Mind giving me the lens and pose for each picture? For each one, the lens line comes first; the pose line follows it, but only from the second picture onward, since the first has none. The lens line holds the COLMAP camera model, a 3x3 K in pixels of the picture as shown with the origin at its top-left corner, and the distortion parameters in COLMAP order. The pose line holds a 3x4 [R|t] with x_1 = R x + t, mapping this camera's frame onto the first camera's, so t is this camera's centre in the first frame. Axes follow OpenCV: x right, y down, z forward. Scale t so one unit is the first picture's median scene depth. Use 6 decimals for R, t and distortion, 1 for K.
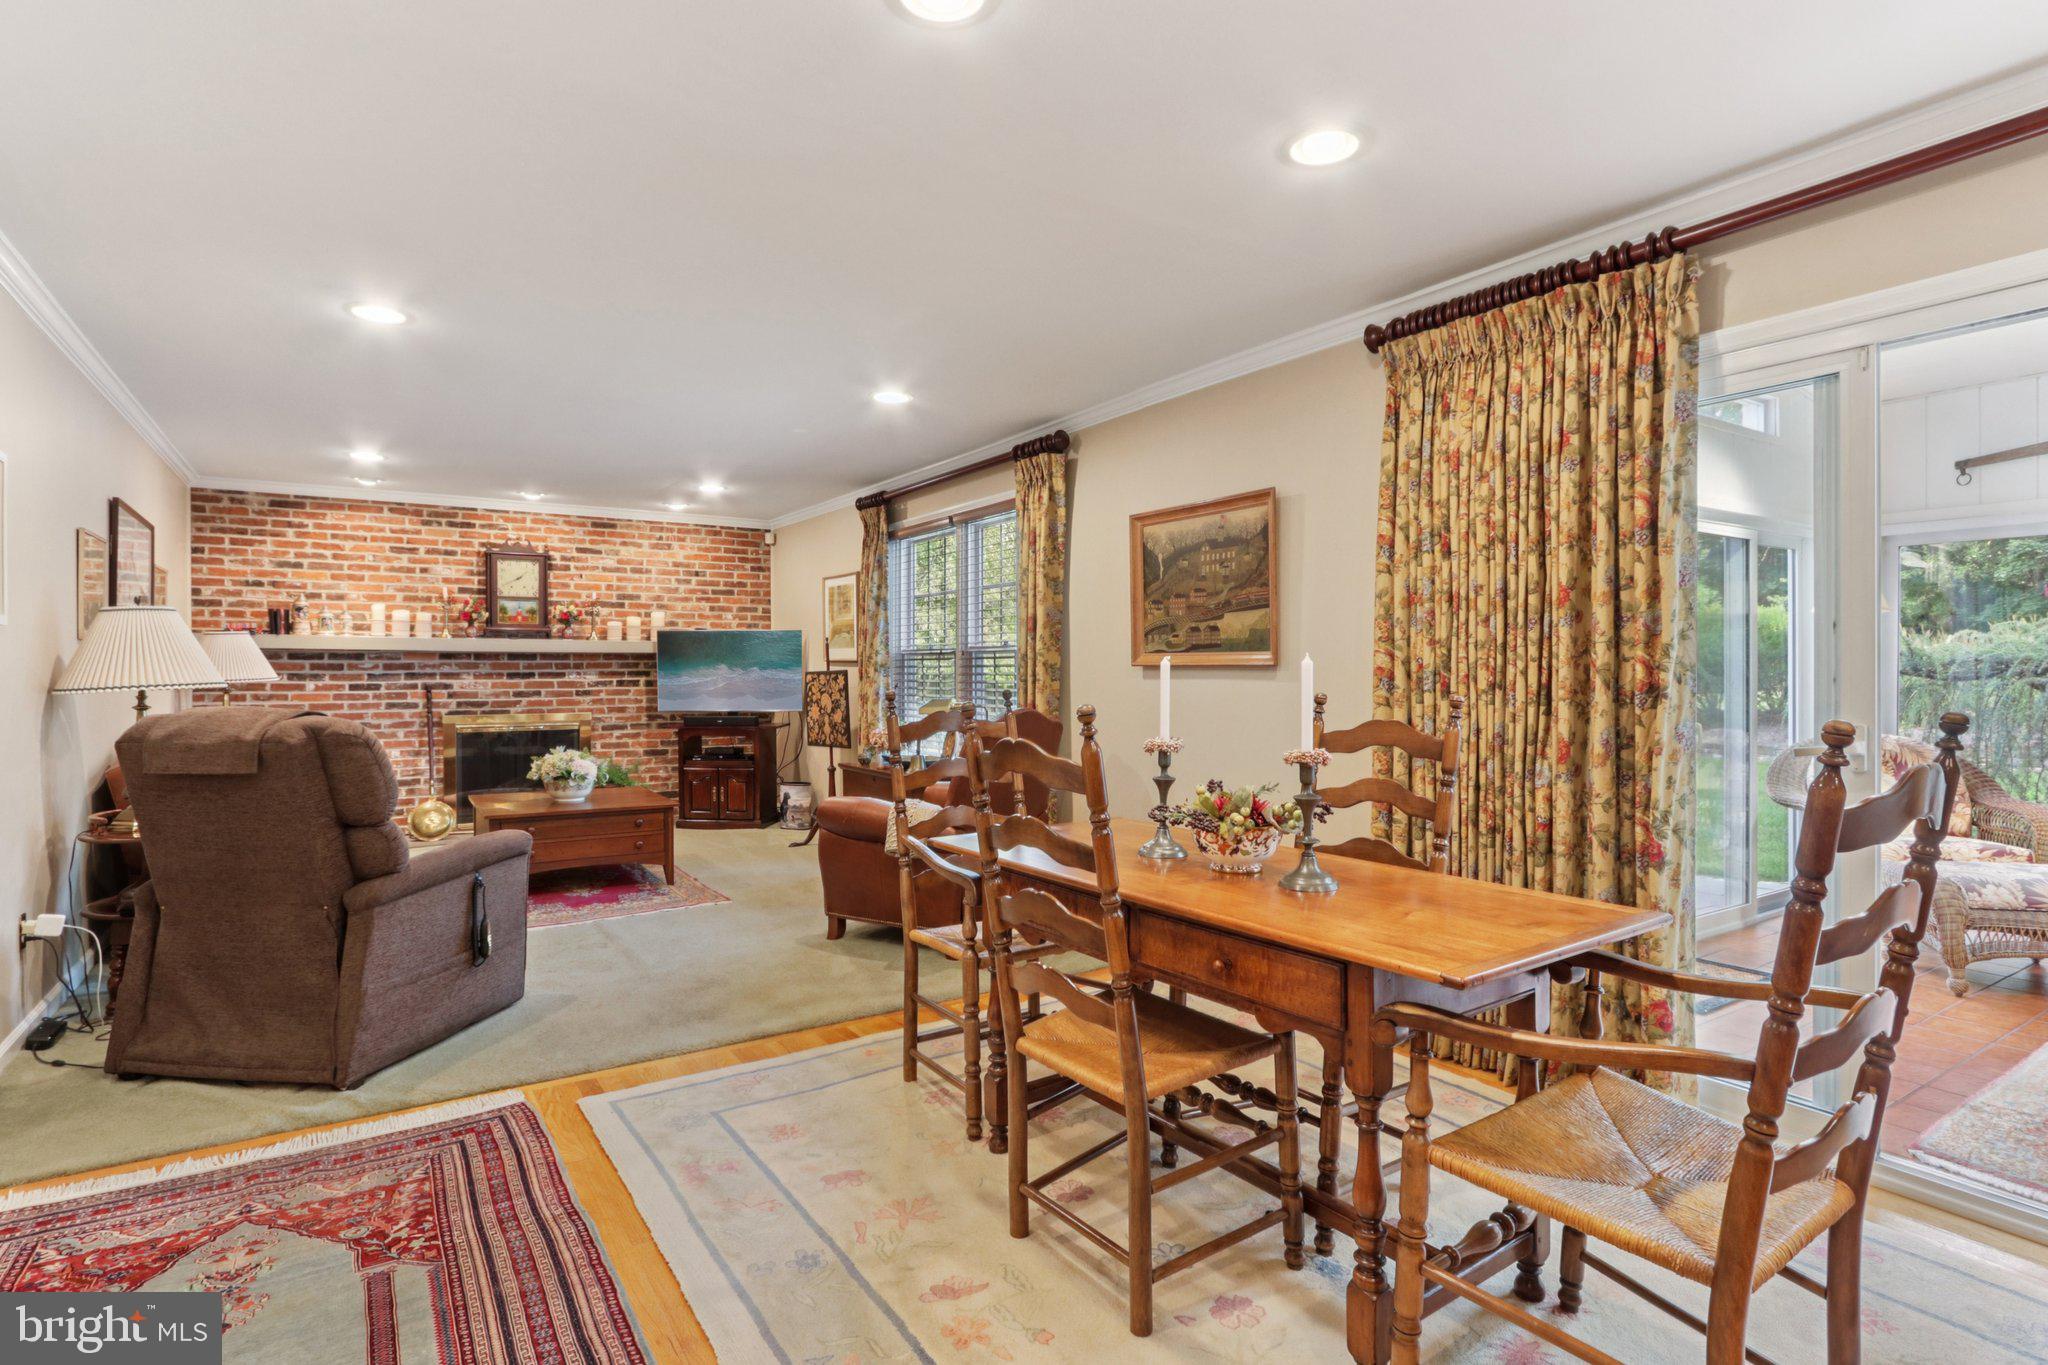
lens RADIAL K [[1027.6, 0, 1011.9], [0, 1027.6, 691.6], [0, 0, 1]] dist [-0.003583, 0.000200]
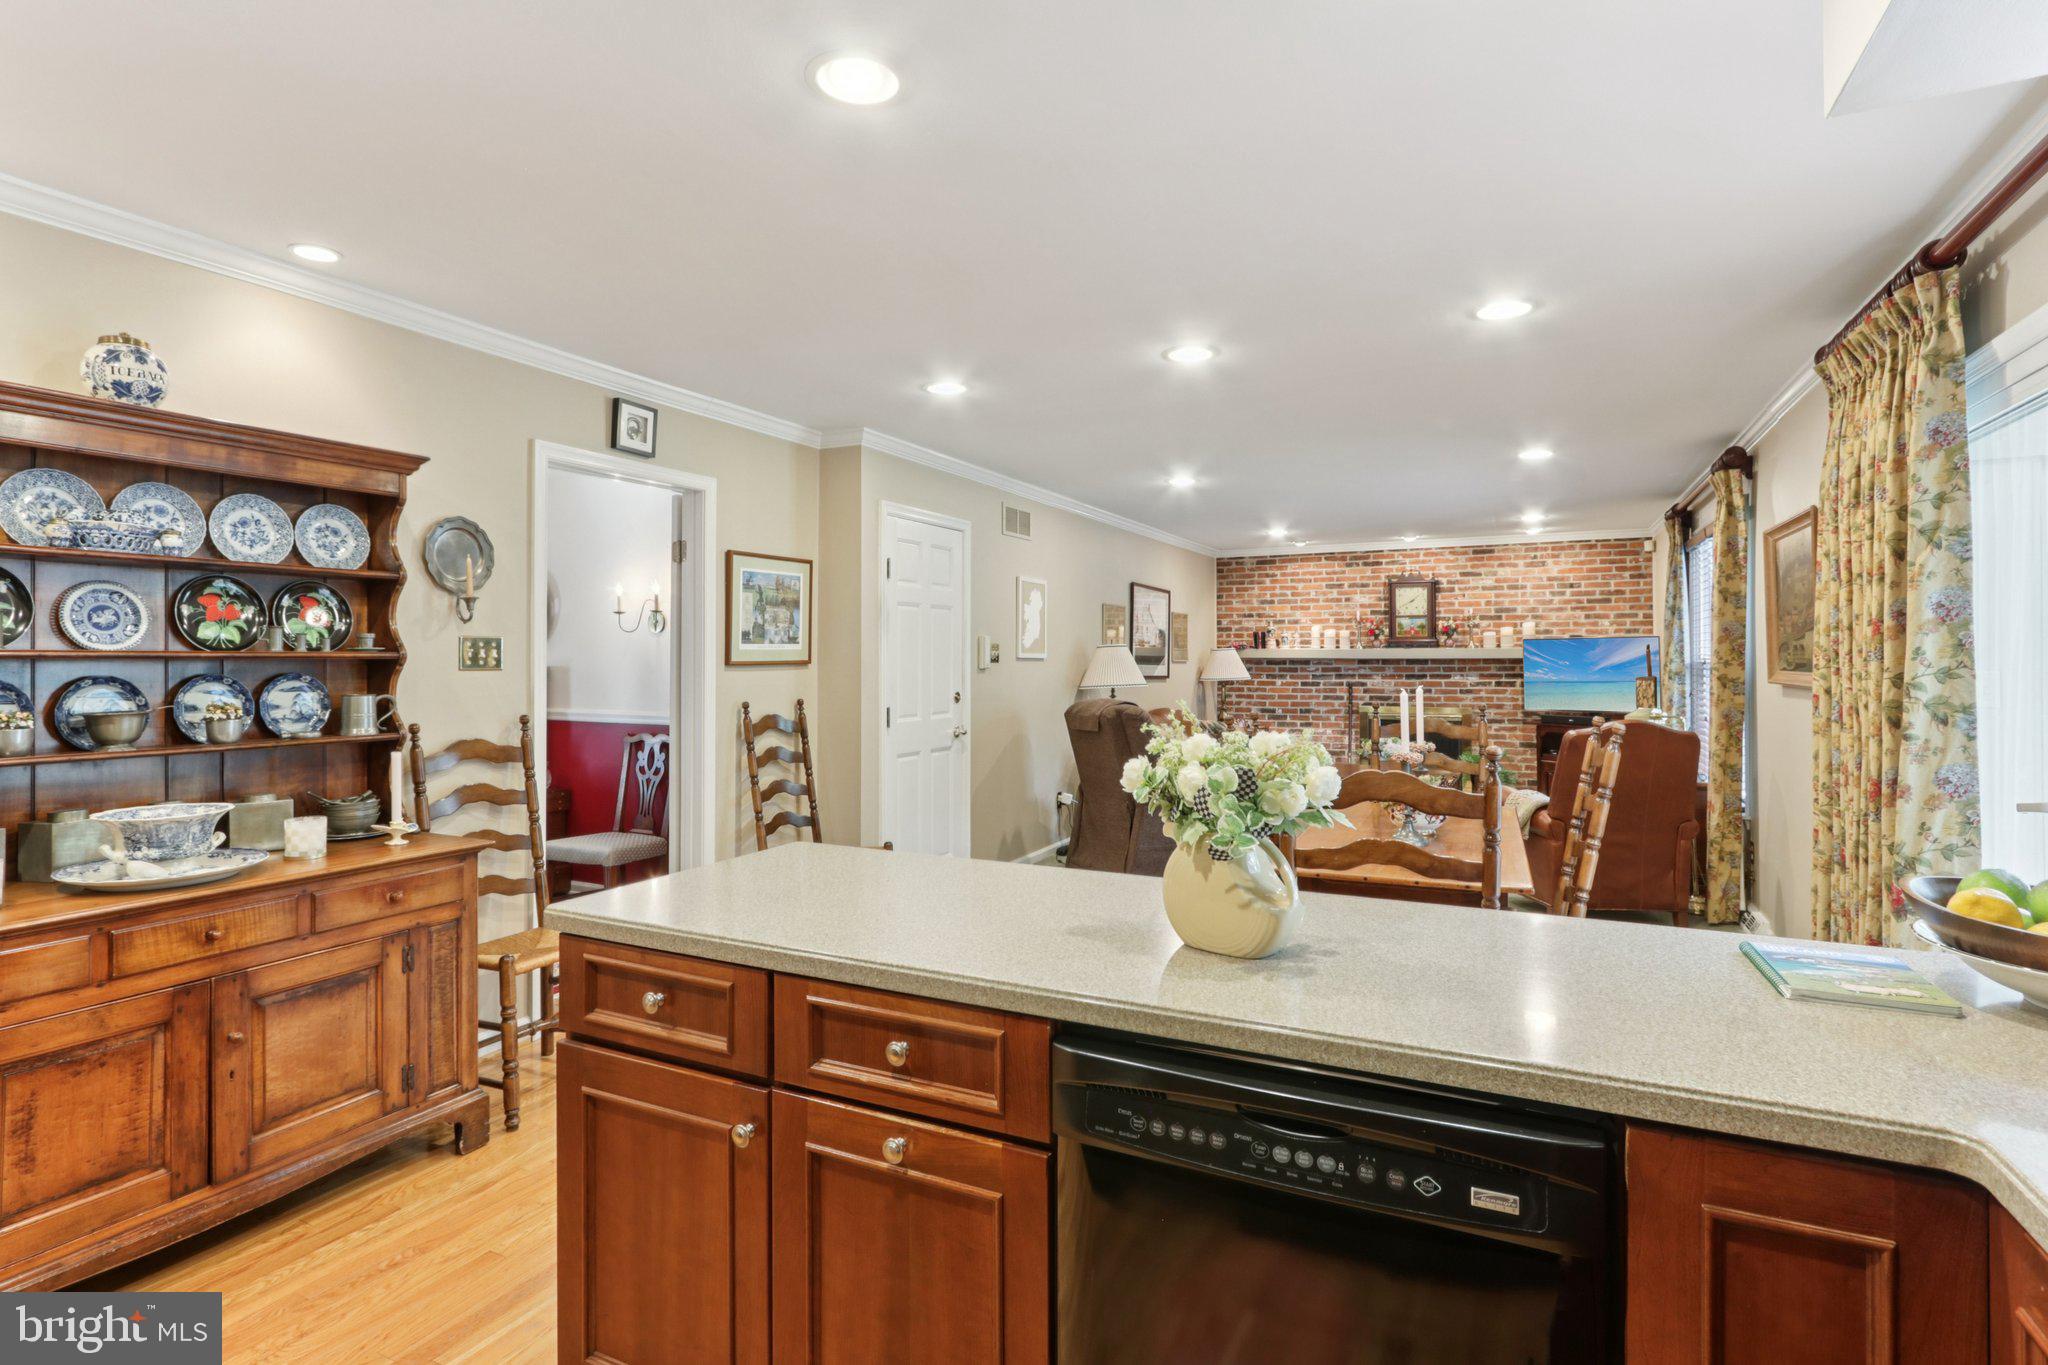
lens RADIAL K [[1017.8, 0, 1019.3], [0, 1017.8, 652.0], [0, 0, 1]] dist [-0.003008, 0.002427]
pose [[0.514974, -0.007340, -0.857174, 0.362399], [-0.016661, 0.999689, -0.018570, -0.015069], [0.857044, 0.023845, 0.514691, -0.075523]]
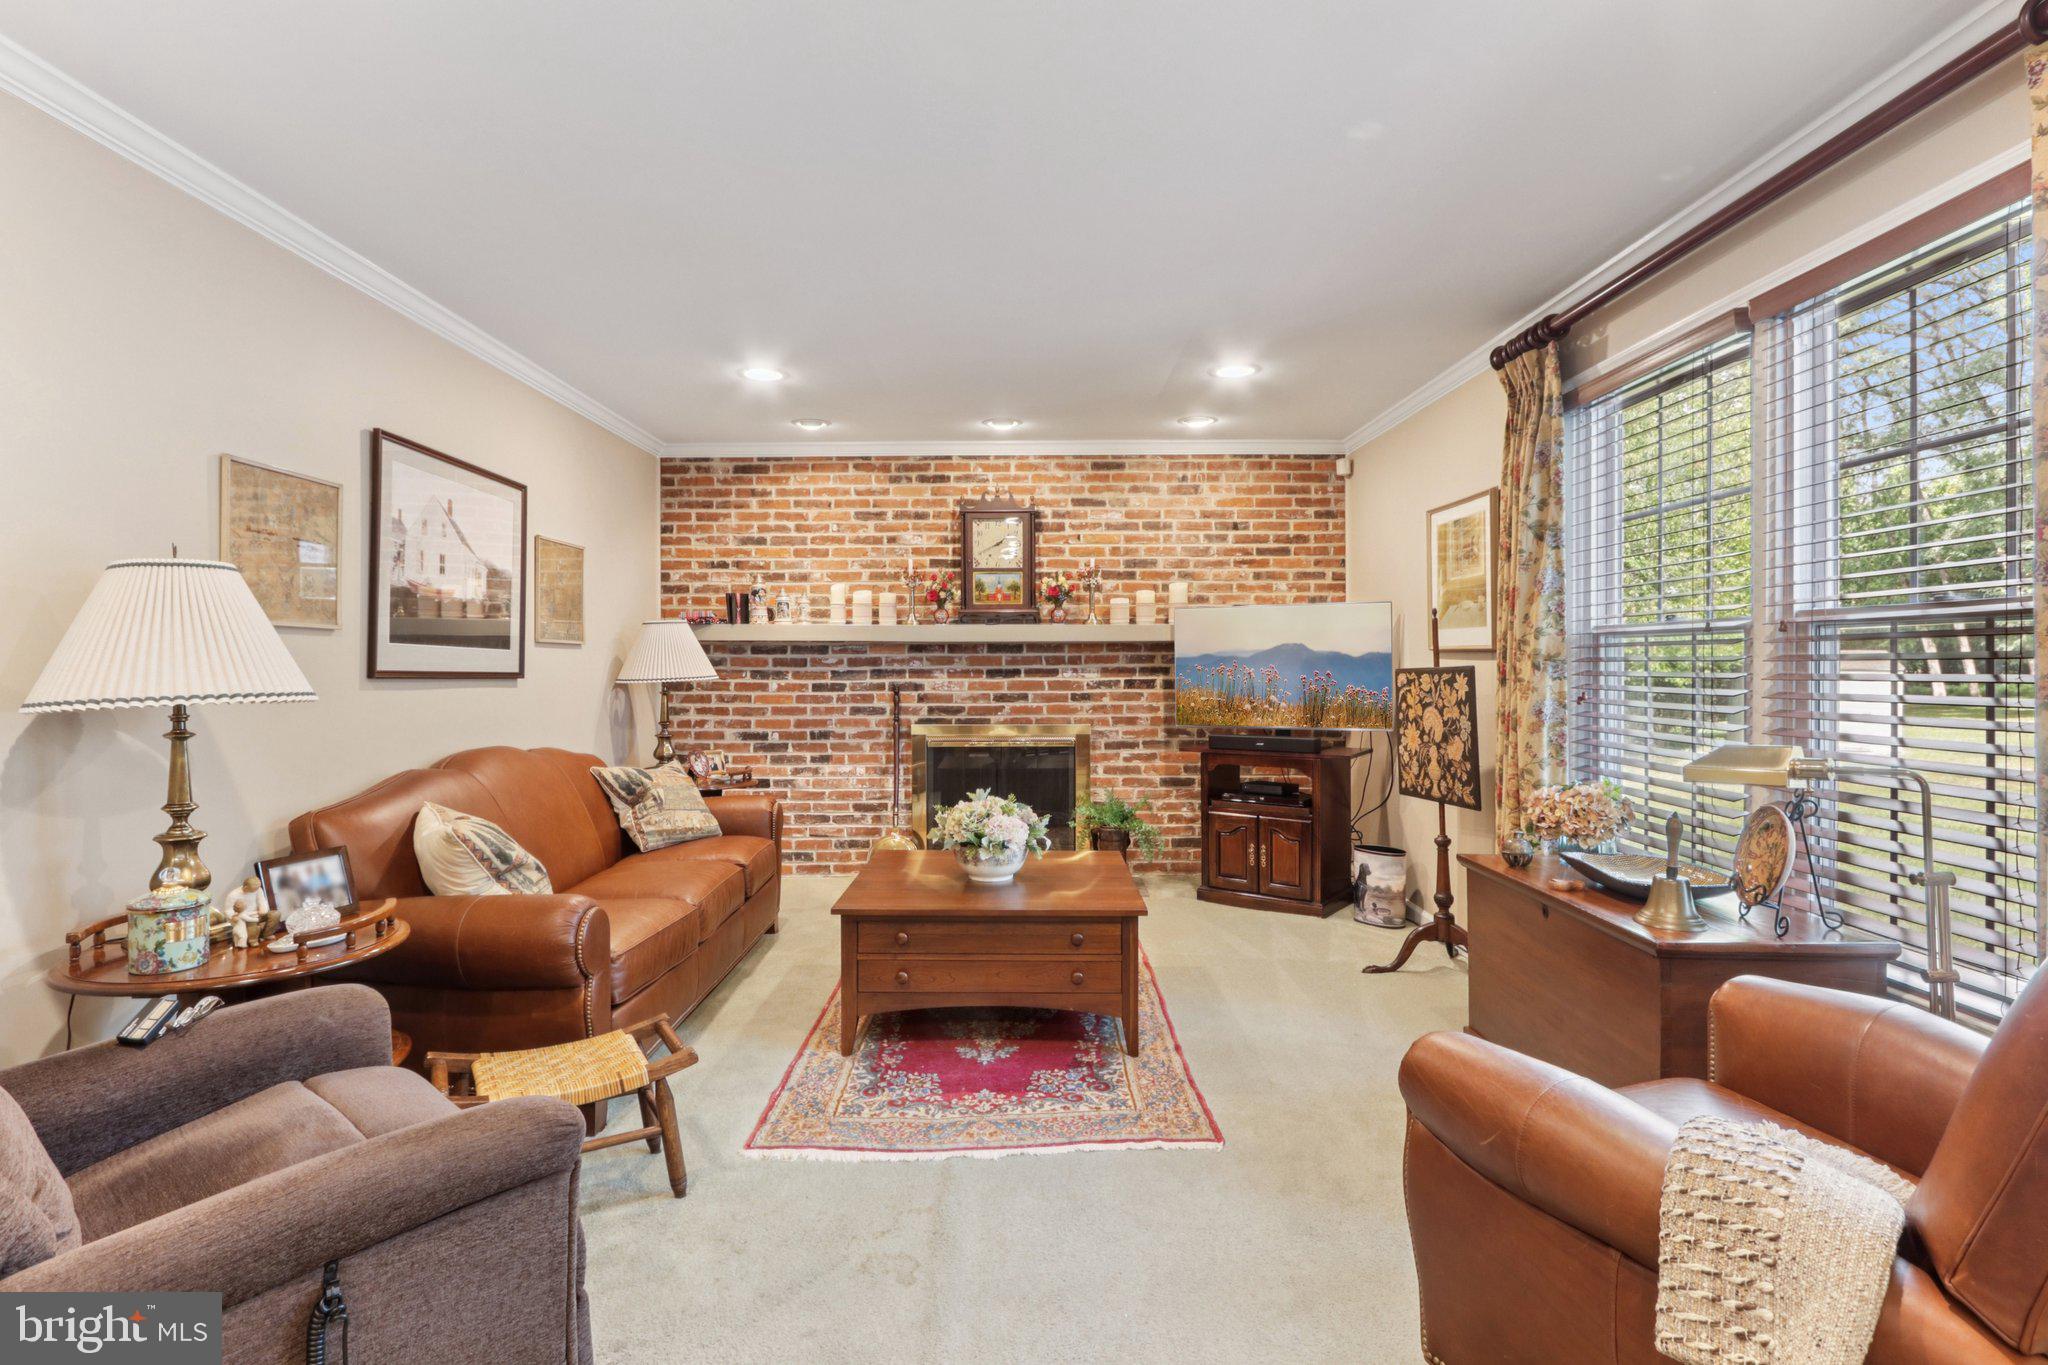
lens RADIAL K [[1017.8, 0, 1019.3], [0, 1017.8, 652.0], [0, 0, 1]] dist [-0.003008, 0.002427]
pose [[0.842259, -0.007910, -0.539015, -0.067707], [-0.008882, 0.999553, -0.028547, -0.010227], [0.538999, 0.028831, 0.841813, 0.389051]]
